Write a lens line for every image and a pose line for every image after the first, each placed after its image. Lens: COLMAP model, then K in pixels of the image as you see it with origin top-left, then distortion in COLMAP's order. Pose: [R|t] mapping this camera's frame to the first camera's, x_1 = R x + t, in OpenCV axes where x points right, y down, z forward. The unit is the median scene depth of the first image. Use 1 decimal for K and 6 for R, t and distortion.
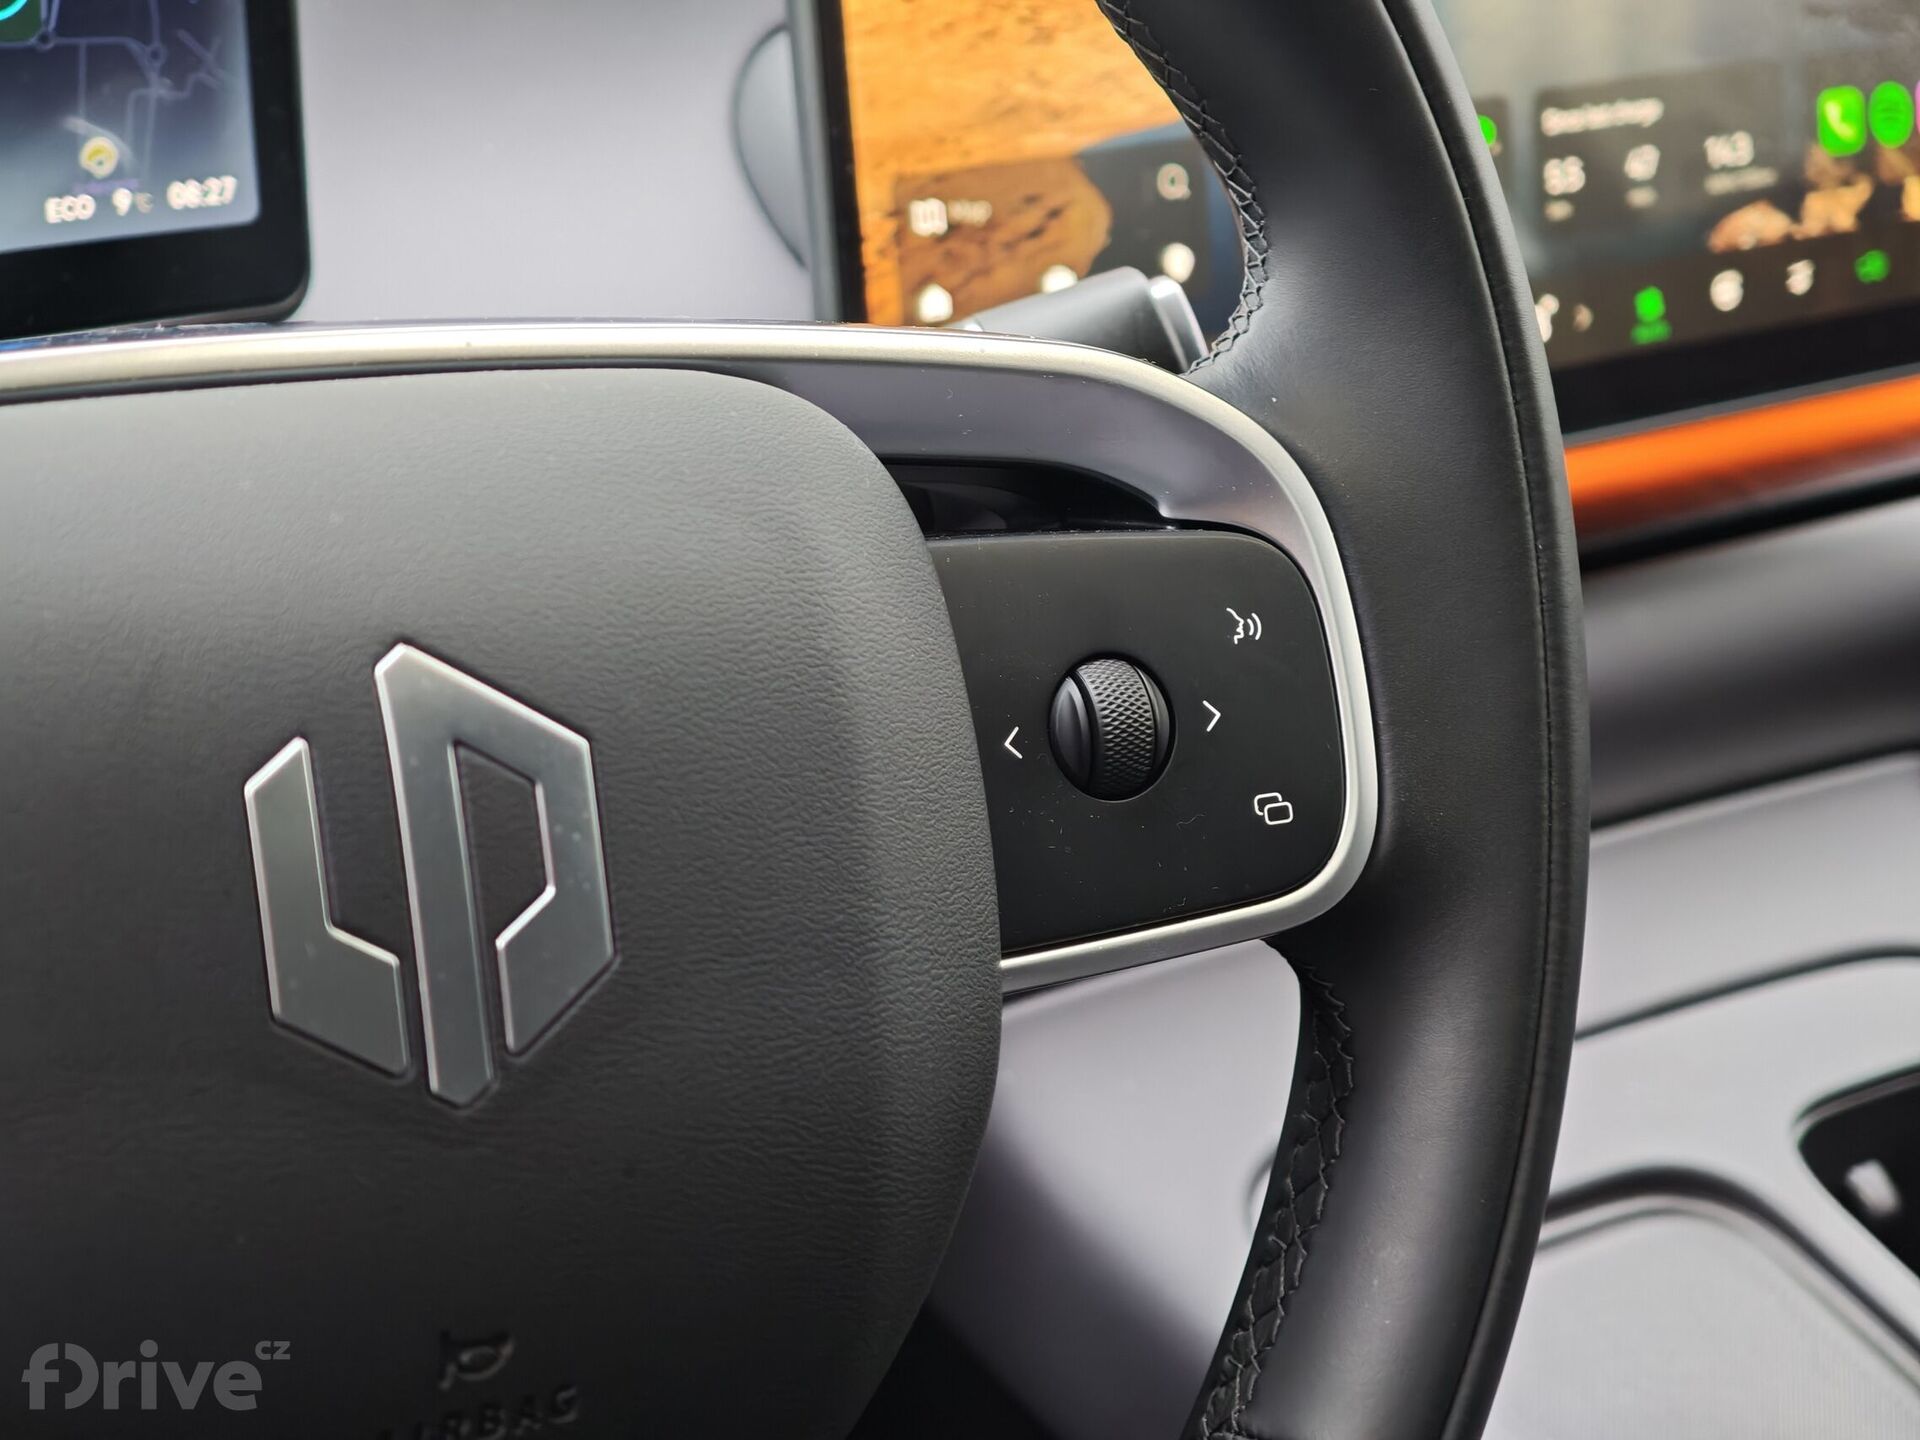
lens RADIAL K [[3904.9, 0, 961.6], [0, 3904.9, 718.5], [0, 0, 1]] dist [0.110118, 0.000000]
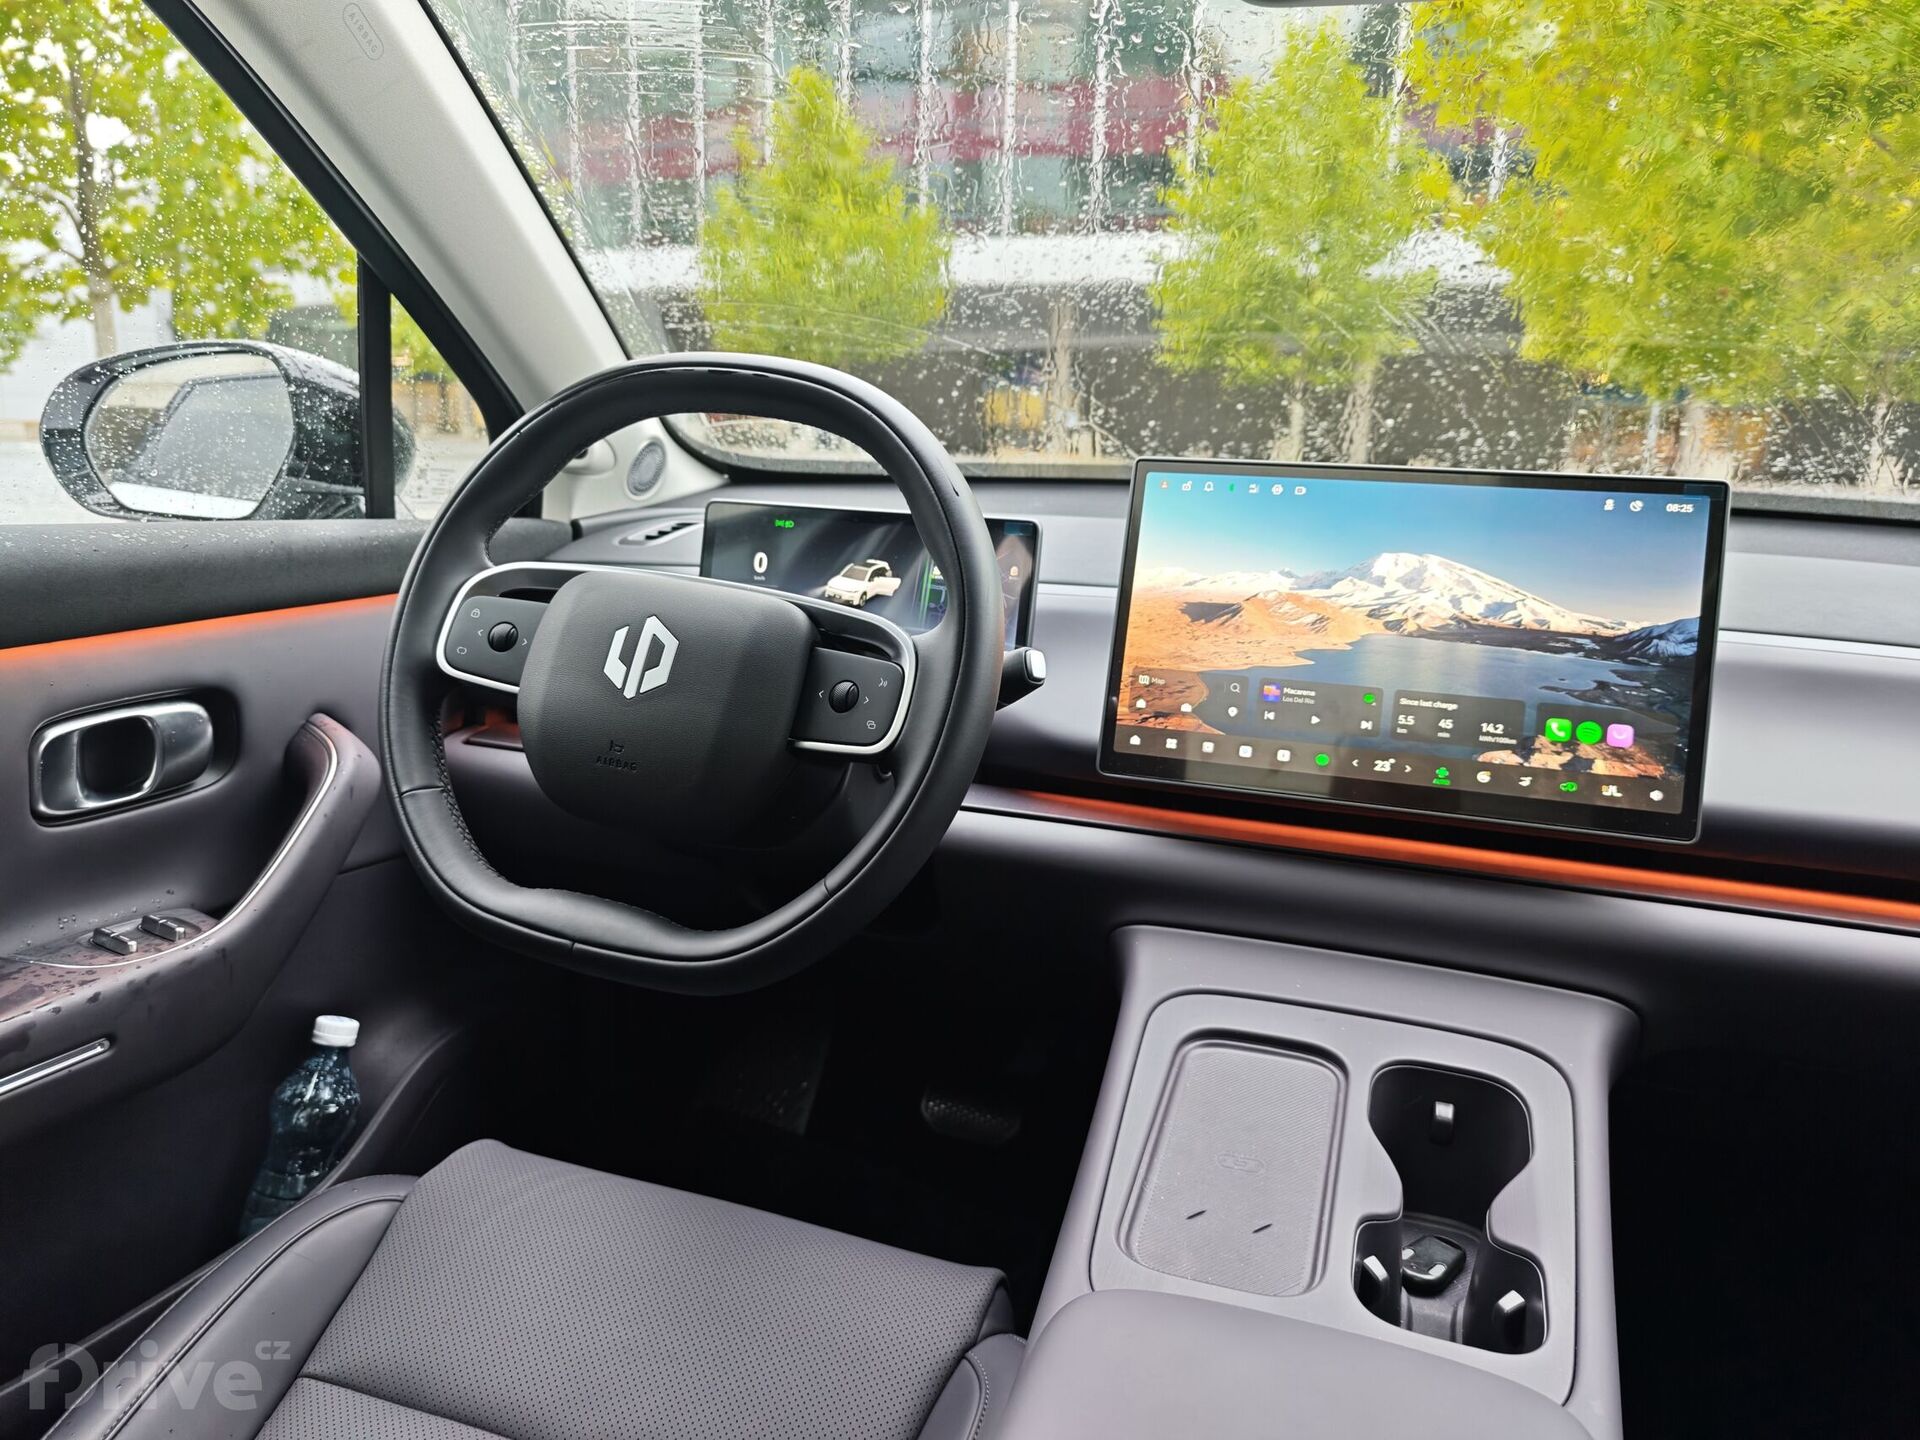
lens RADIAL K [[1306.9, 0, 955.3], [0, 1306.9, 721.6], [0, 0, 1]] dist [0.020232, -0.021301]
pose [[0.561012, 0.096332, -0.822183, 0.752003], [-0.336093, 0.934169, -0.119878, 0.092542], [0.756510, 0.343583, 0.556457, 0.188564]]
